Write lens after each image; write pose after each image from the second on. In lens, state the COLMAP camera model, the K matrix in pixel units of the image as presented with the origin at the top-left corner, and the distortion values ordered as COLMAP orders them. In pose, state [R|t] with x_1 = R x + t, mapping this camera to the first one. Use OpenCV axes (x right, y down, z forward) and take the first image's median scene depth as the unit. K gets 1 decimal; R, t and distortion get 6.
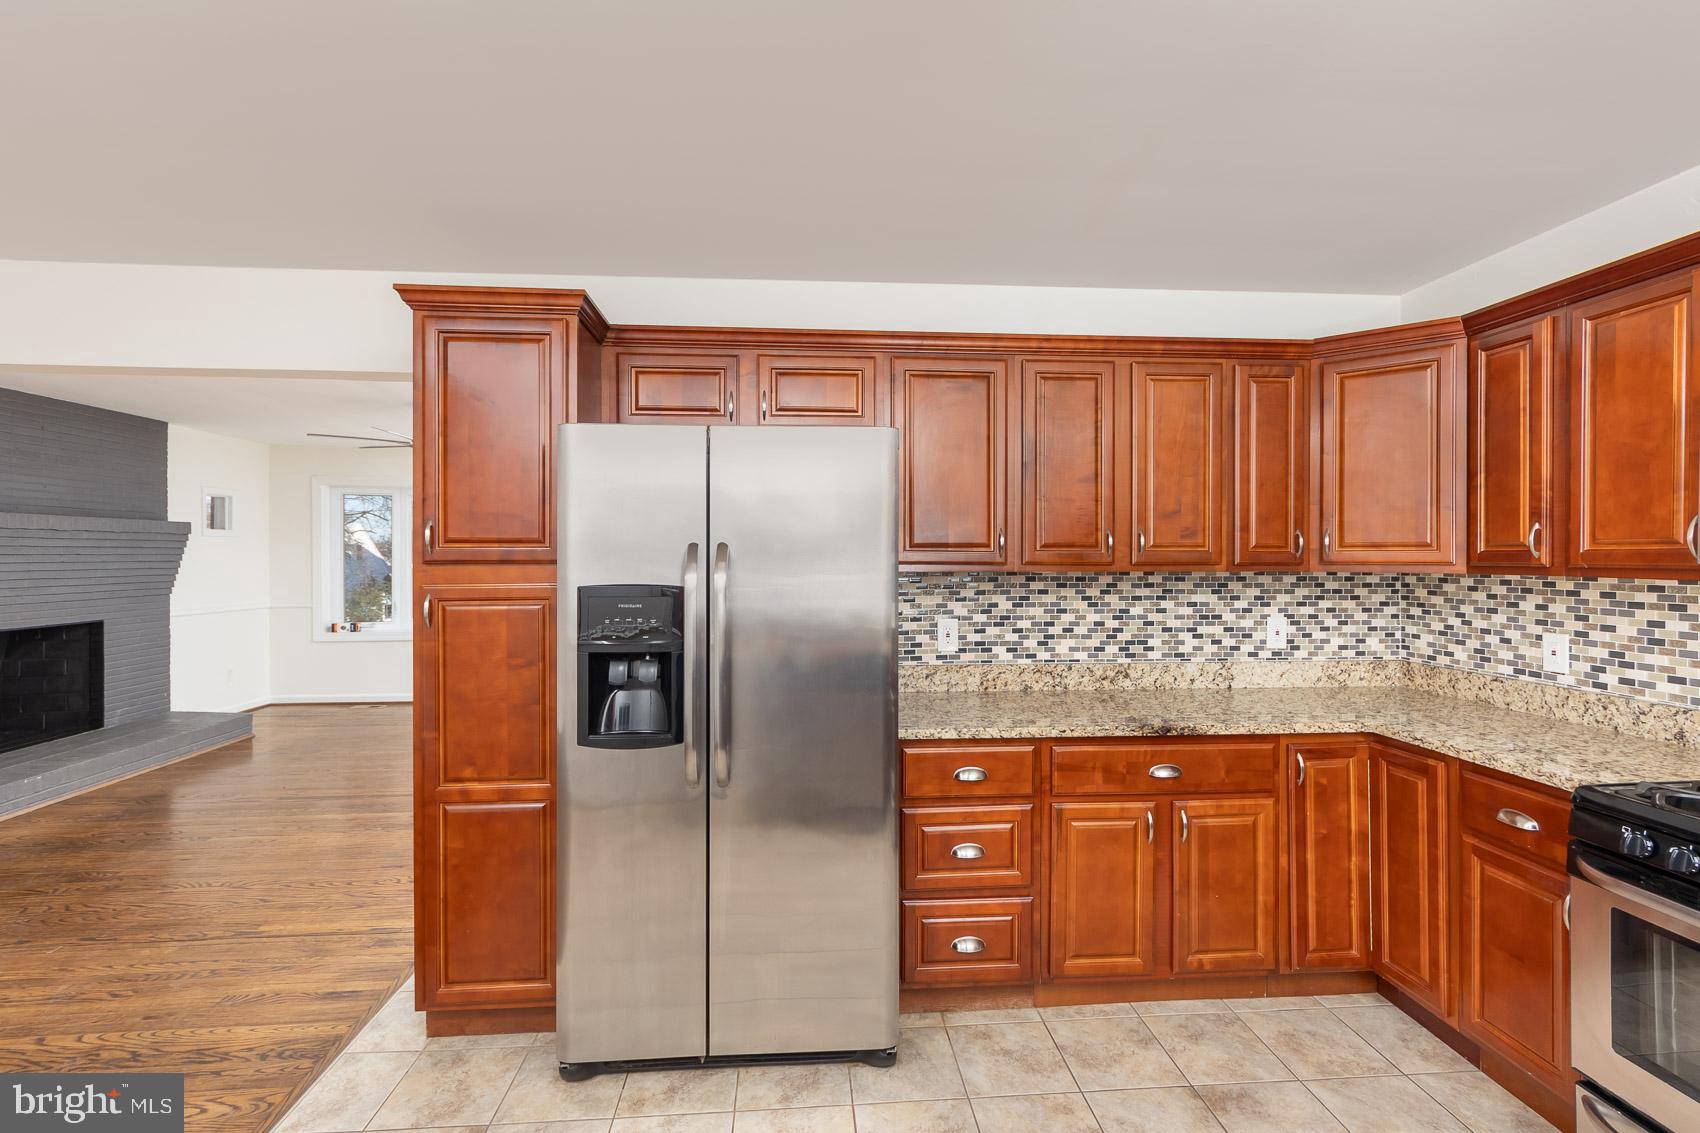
lens RADIAL K [[753.1, 0, 848.5], [0, 753.1, 557.2], [0, 0, 1]] dist [0.003749, -0.001582]
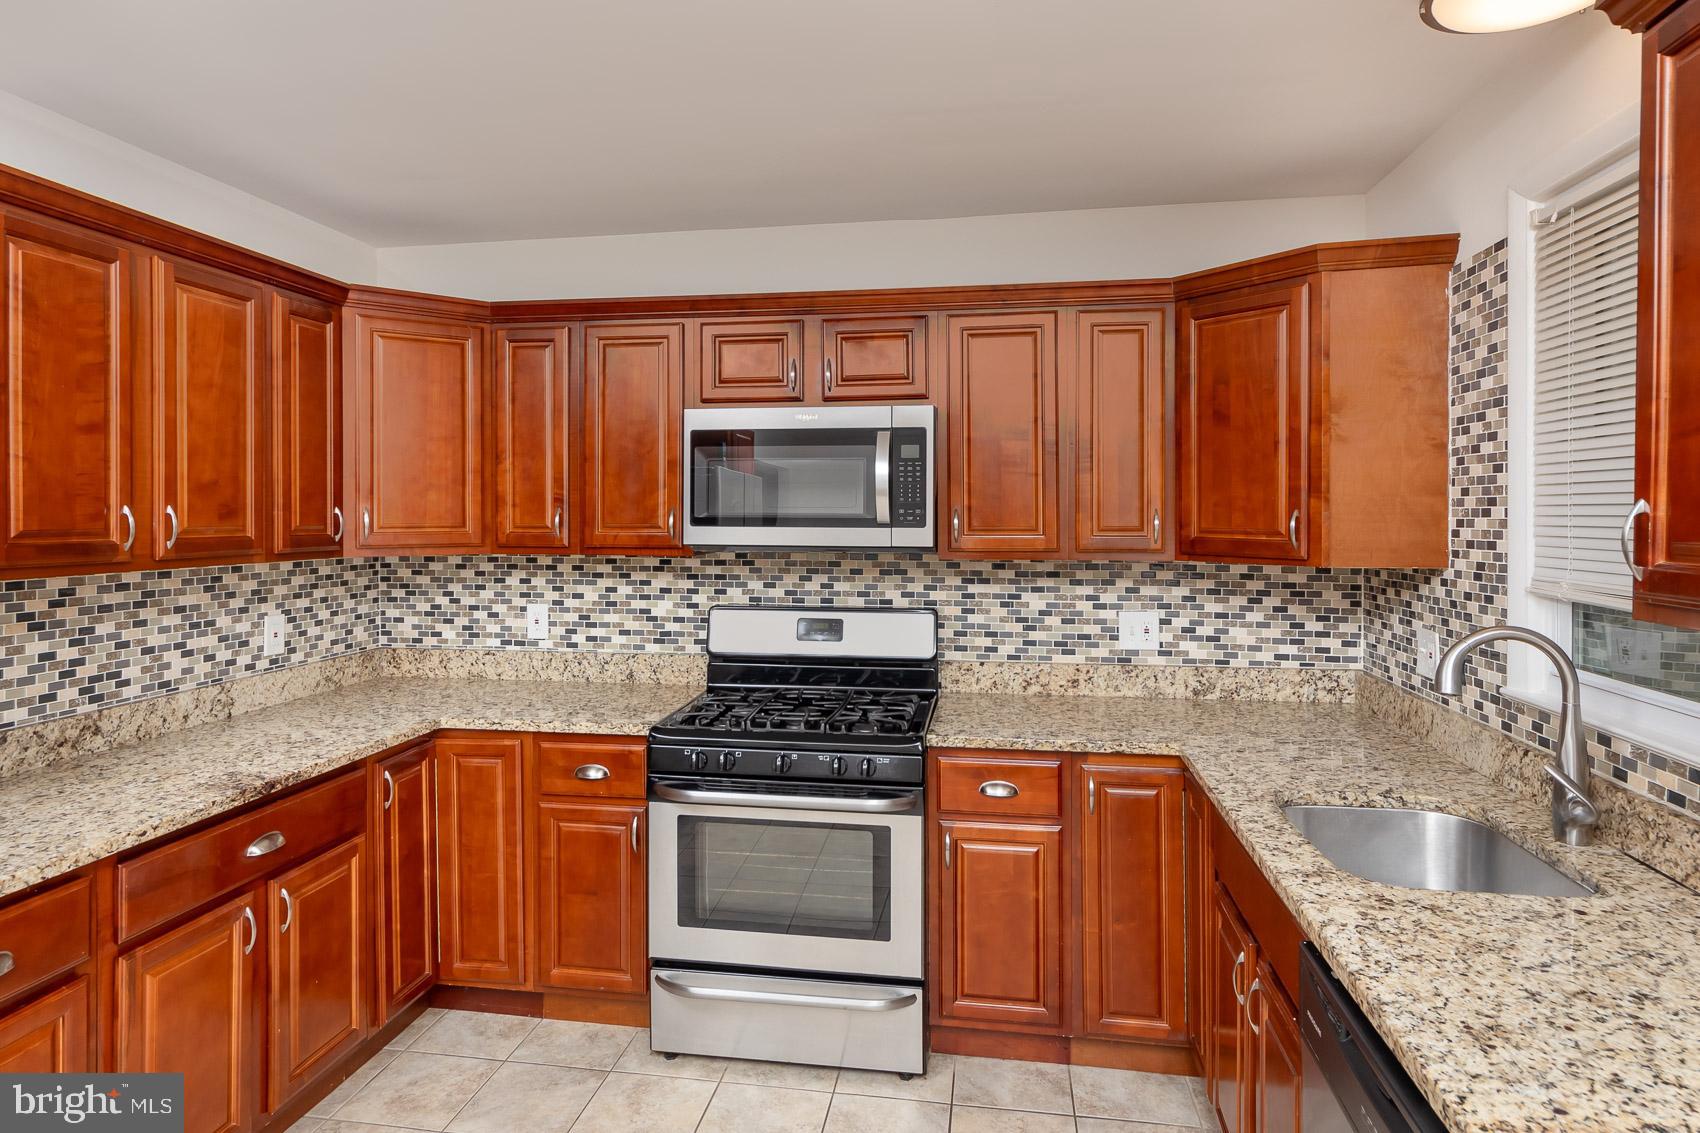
lens RADIAL K [[977.1, 0, 870.8], [0, 977.1, 512.5], [0, 0, 1]] dist [0.011731, 0.001564]
pose [[0.198816, -0.001367, 0.980036, -0.331849], [-0.003158, 0.999993, 0.002035, -0.033587], [-0.980032, -0.003500, 0.198810, 0.200563]]
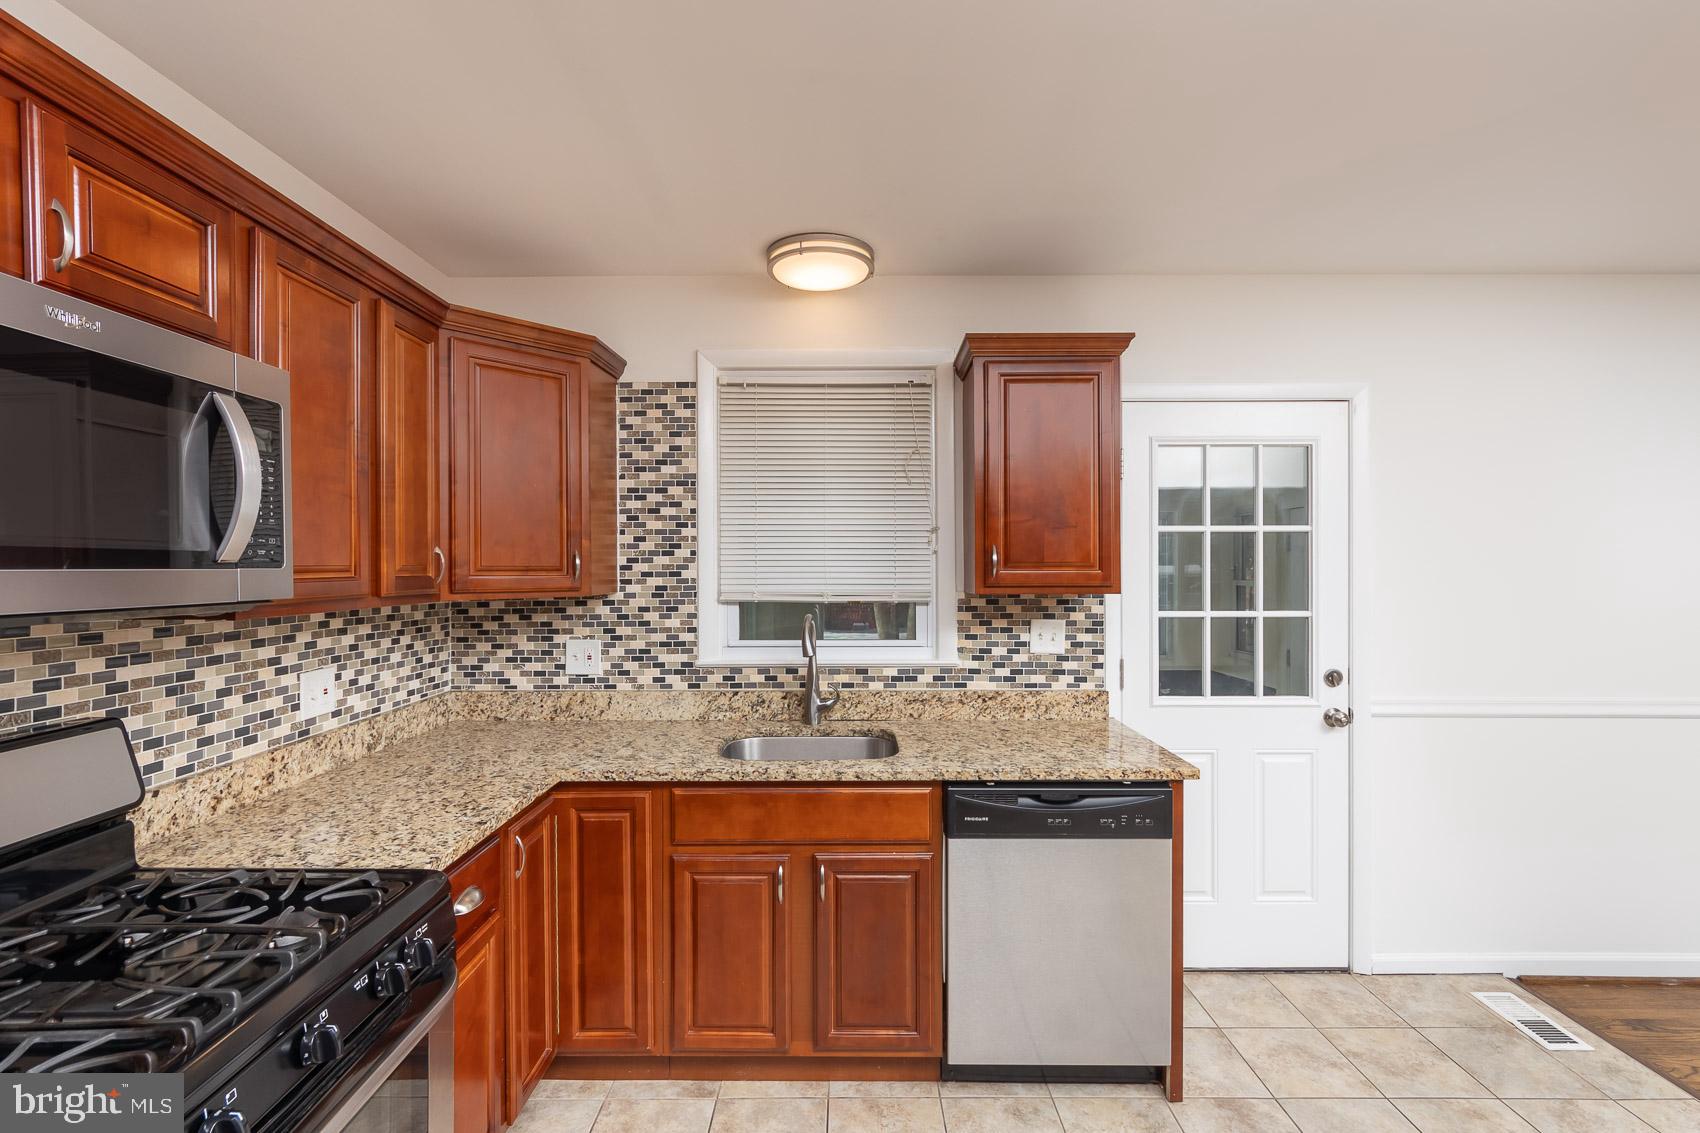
lens RADIAL K [[753.1, 0, 837.6], [0, 753.1, 571.3], [0, 0, 1]] dist [0.003749, -0.001582]
pose [[-0.998999, 0.001208, 0.044711, 0.320680], [0.001481, 0.999980, 0.006073, -0.015351], [-0.044703, 0.006133, -0.998981, 0.831313]]
